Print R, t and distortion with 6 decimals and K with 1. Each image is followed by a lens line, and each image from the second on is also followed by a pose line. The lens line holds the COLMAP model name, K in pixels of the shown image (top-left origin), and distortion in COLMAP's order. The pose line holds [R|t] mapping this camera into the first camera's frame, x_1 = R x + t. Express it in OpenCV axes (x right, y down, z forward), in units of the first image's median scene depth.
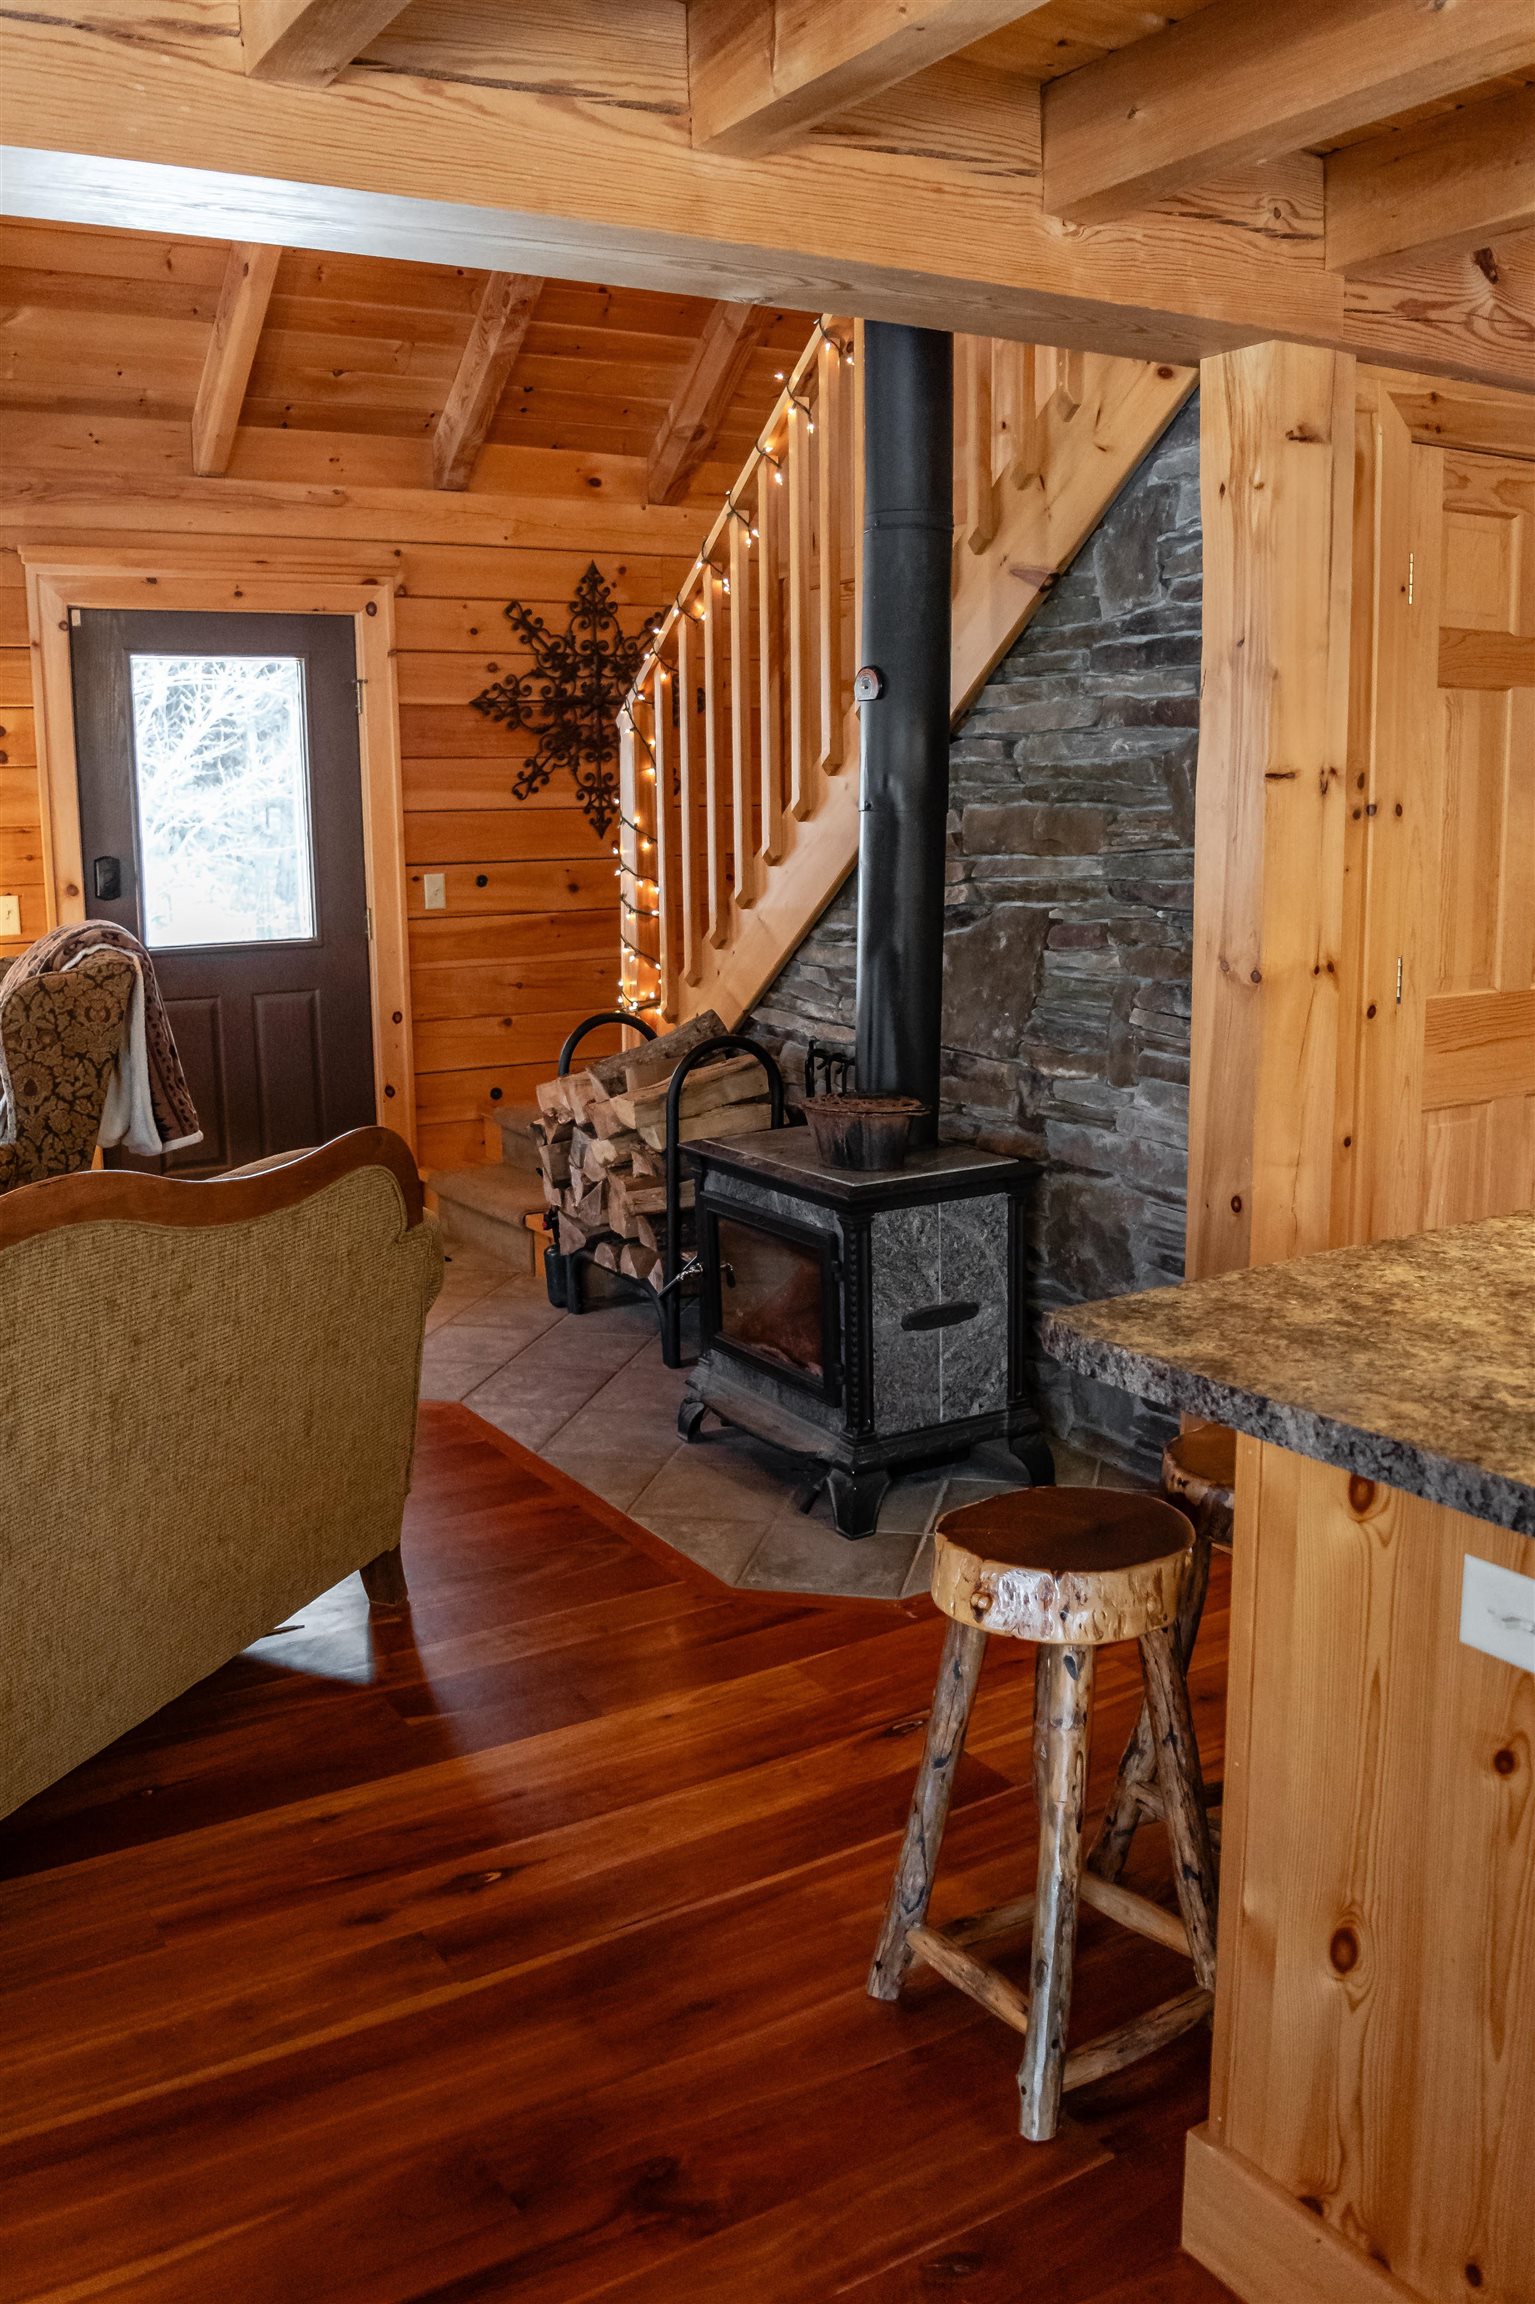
lens RADIAL K [[1876.3, 0, 763.0], [0, 1876.3, 1090.6], [0, 0, 1]] dist [-0.052061, 0.000722]
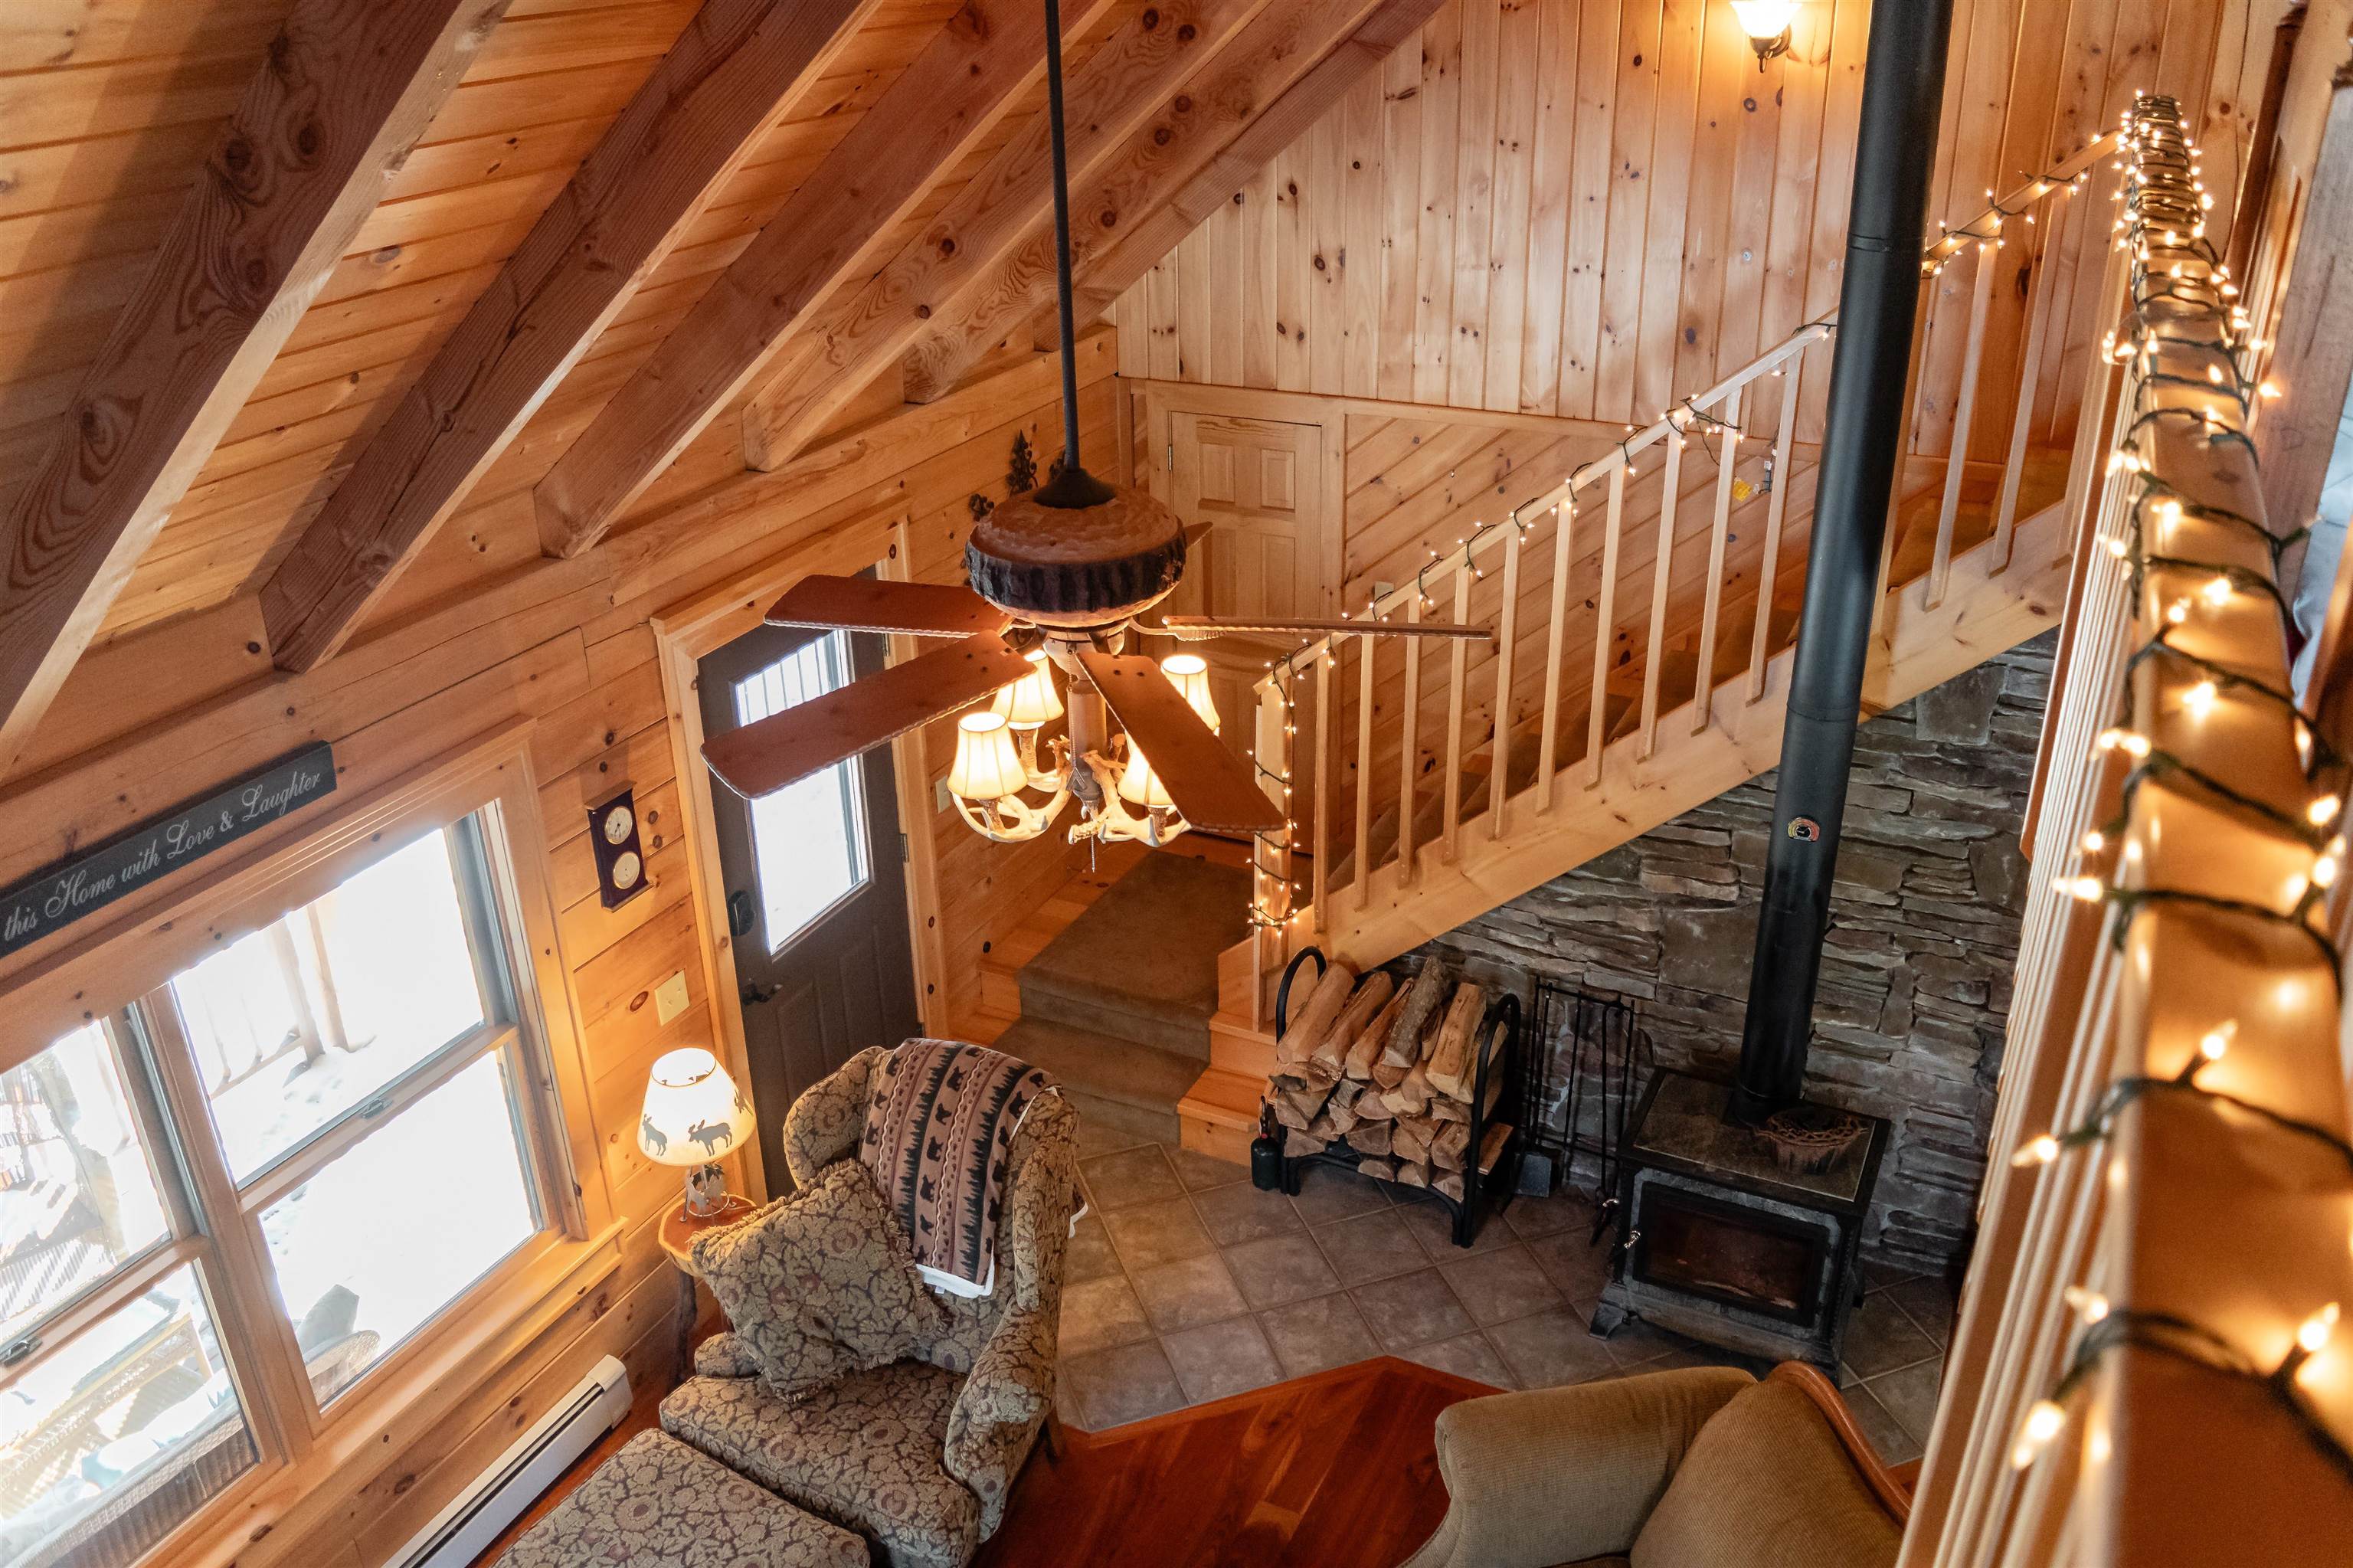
lens RADIAL K [[1916.2, 0, 1176.5], [0, 1916.2, 784.0], [0, 0, 1]] dist [-0.052061, 0.000722]
pose [[0.839631, -0.233752, 0.490285, -0.645401], [0.088417, 0.949439, 0.301245, -0.463129], [-0.535912, -0.209585, 0.817846, 0.105773]]
